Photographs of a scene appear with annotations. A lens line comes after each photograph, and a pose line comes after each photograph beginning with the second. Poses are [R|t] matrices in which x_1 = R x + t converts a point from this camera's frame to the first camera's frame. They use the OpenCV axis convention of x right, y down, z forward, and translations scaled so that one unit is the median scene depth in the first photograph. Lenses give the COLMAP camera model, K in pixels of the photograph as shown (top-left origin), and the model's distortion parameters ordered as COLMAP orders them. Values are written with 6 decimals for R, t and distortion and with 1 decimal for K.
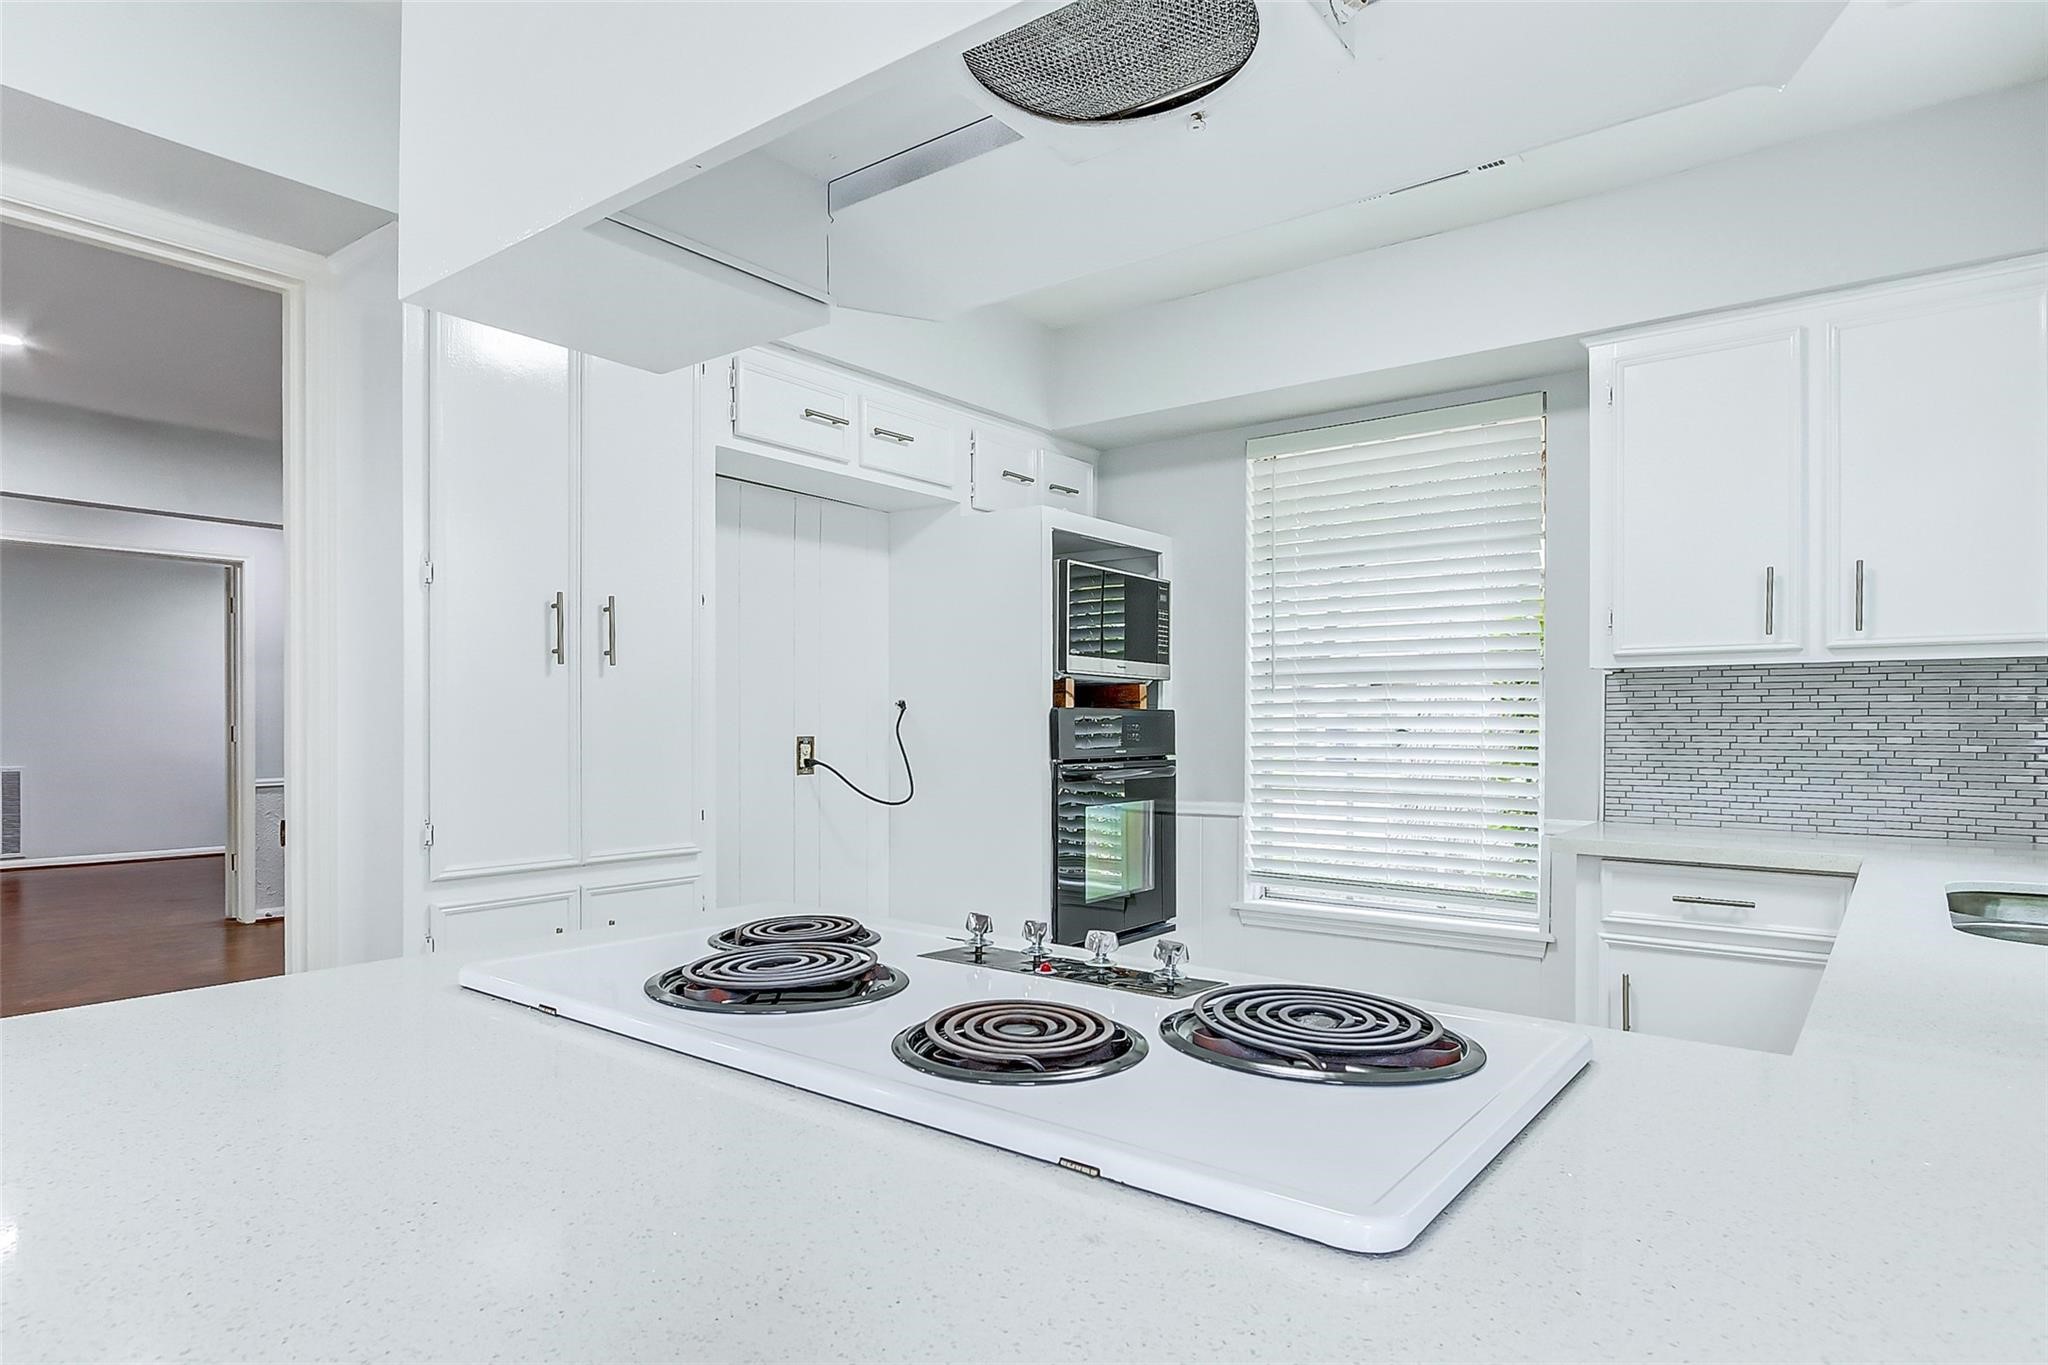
lens RADIAL K [[1159.2, 0, 997.9], [0, 1159.2, 692.9], [0, 0, 1]] dist [-0.004926, -0.002300]
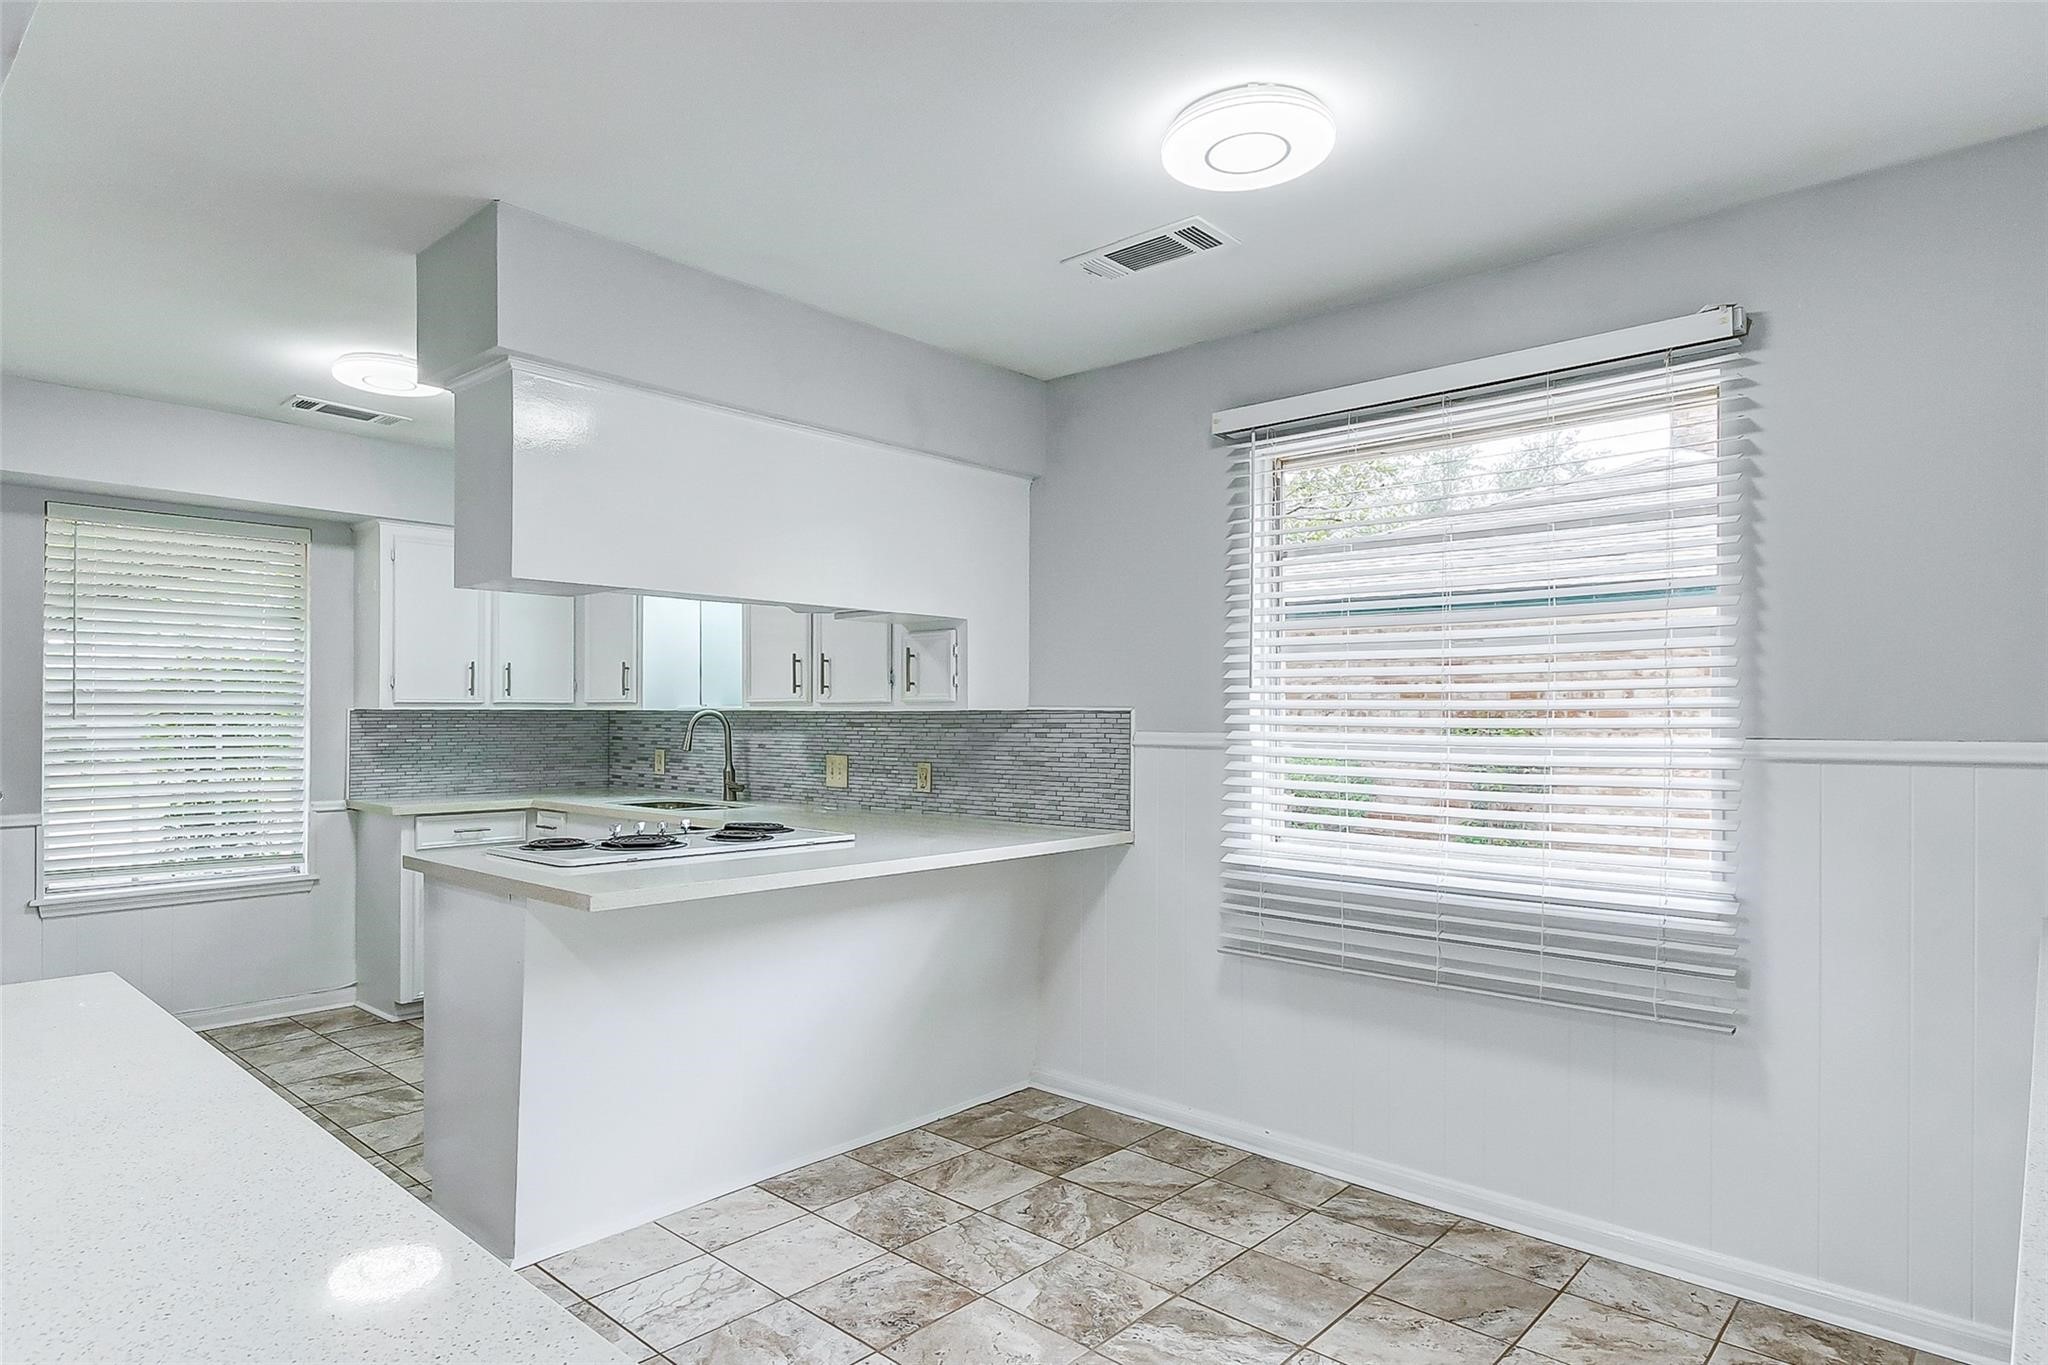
lens RADIAL K [[1159.2, 0, 1014.0], [0, 1159.2, 706.9], [0, 0, 1]] dist [-0.004926, -0.002300]
pose [[0.069999, 0.010419, 0.997493, -1.149121], [-0.023175, 0.999693, -0.008815, -0.031722], [-0.997278, -0.022500, 0.070219, -0.066226]]
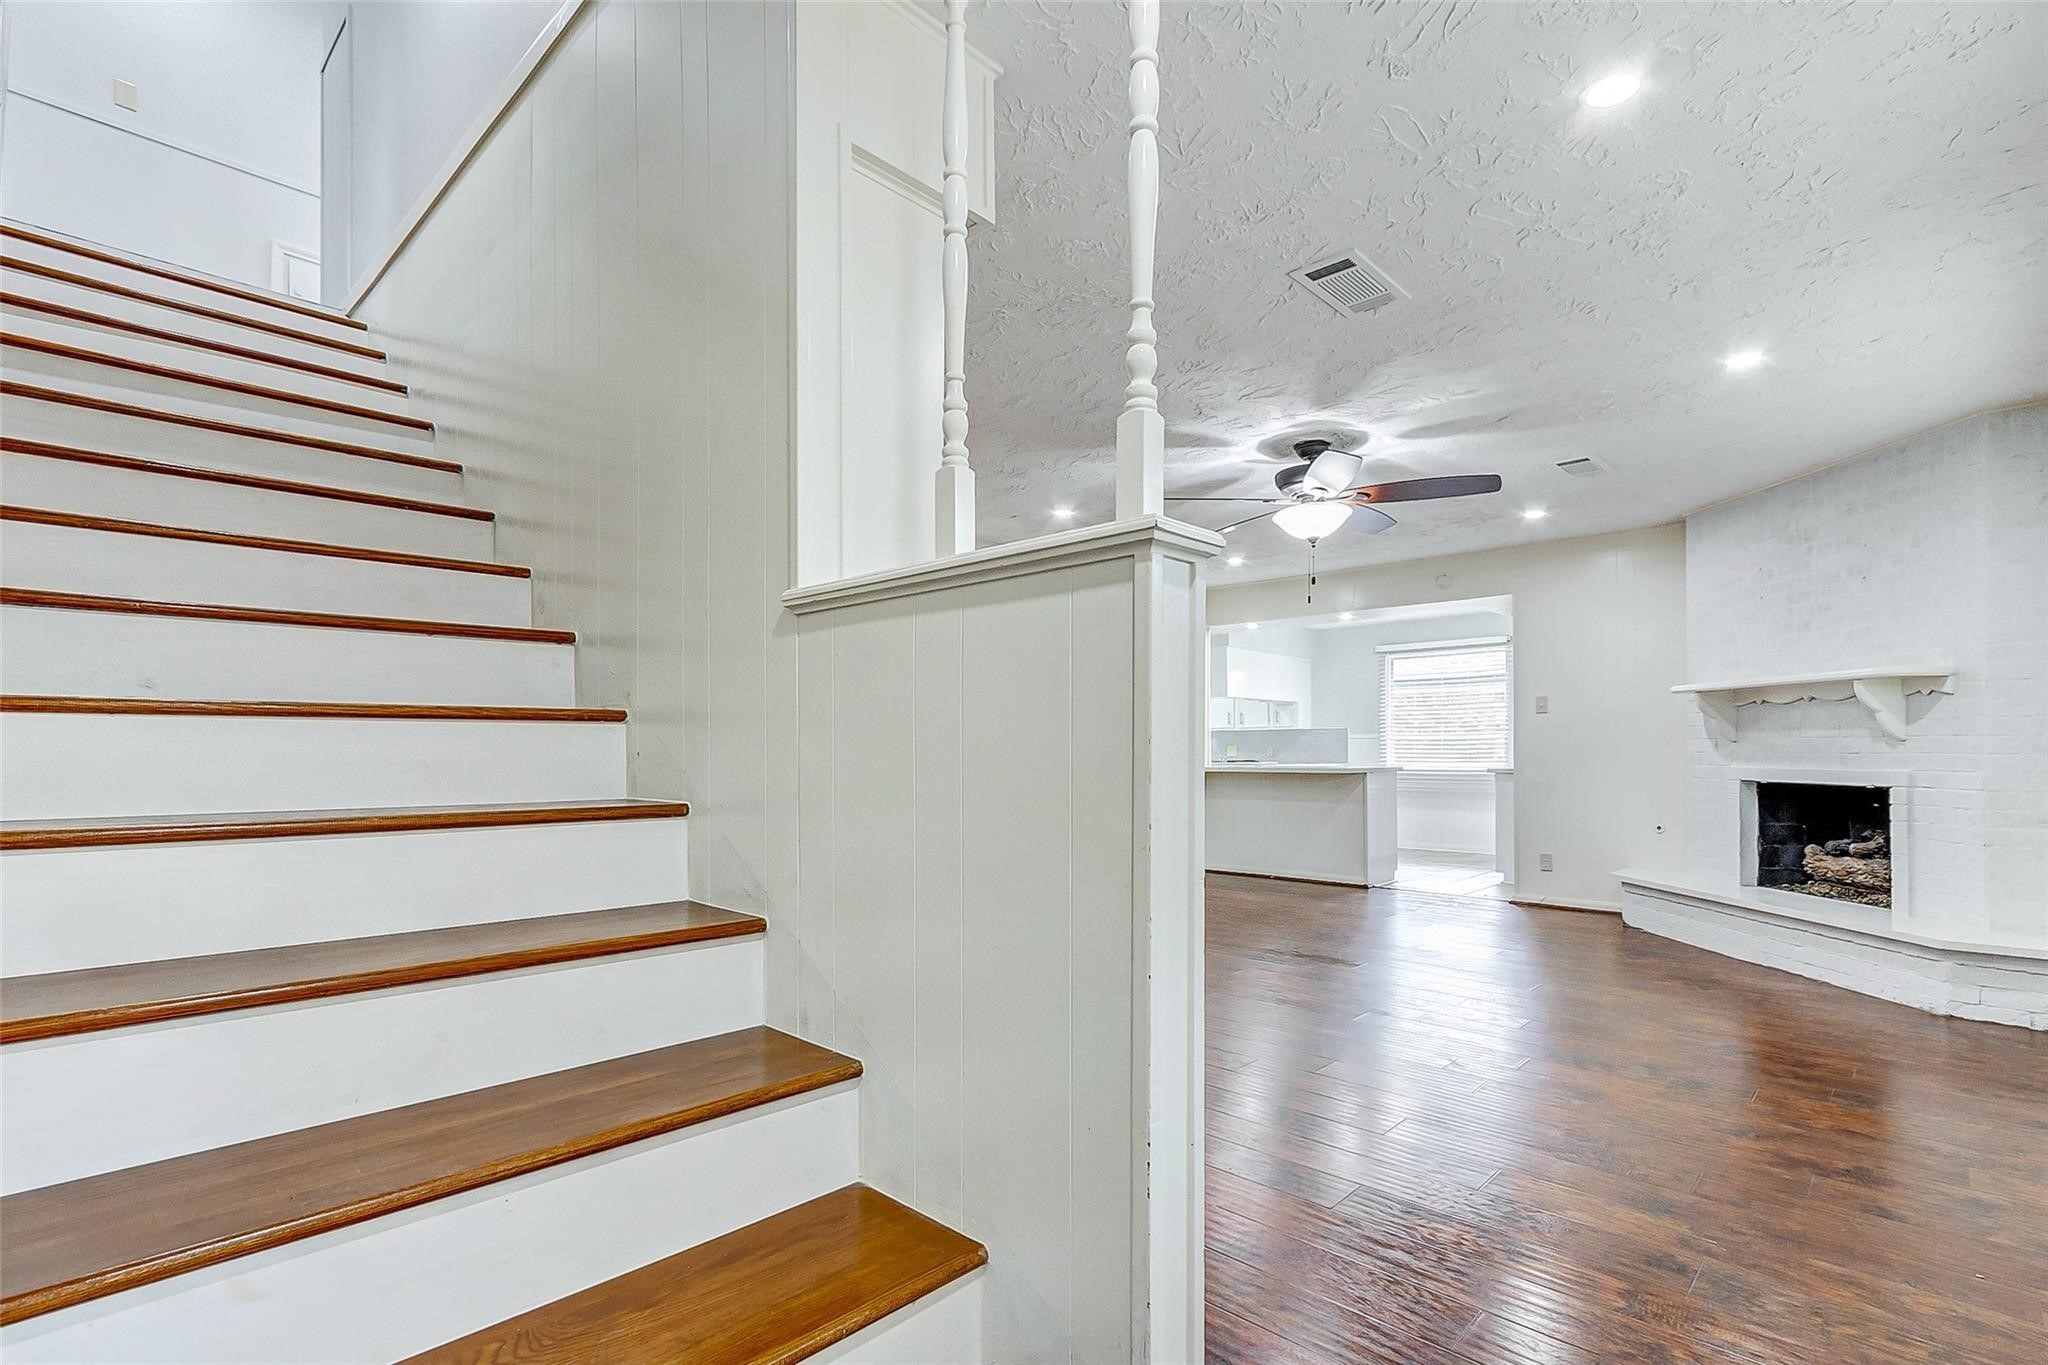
lens RADIAL K [[952.6, 0, 980.4], [0, 952.6, 753.6], [0, 0, 1]] dist [0.005682, -0.002319]
pose [[0.130892, -0.000094, 0.991397, -3.821440], [-0.015462, 0.999878, 0.002136, 0.074270], [-0.991276, -0.015609, 0.130874, 0.859439]]
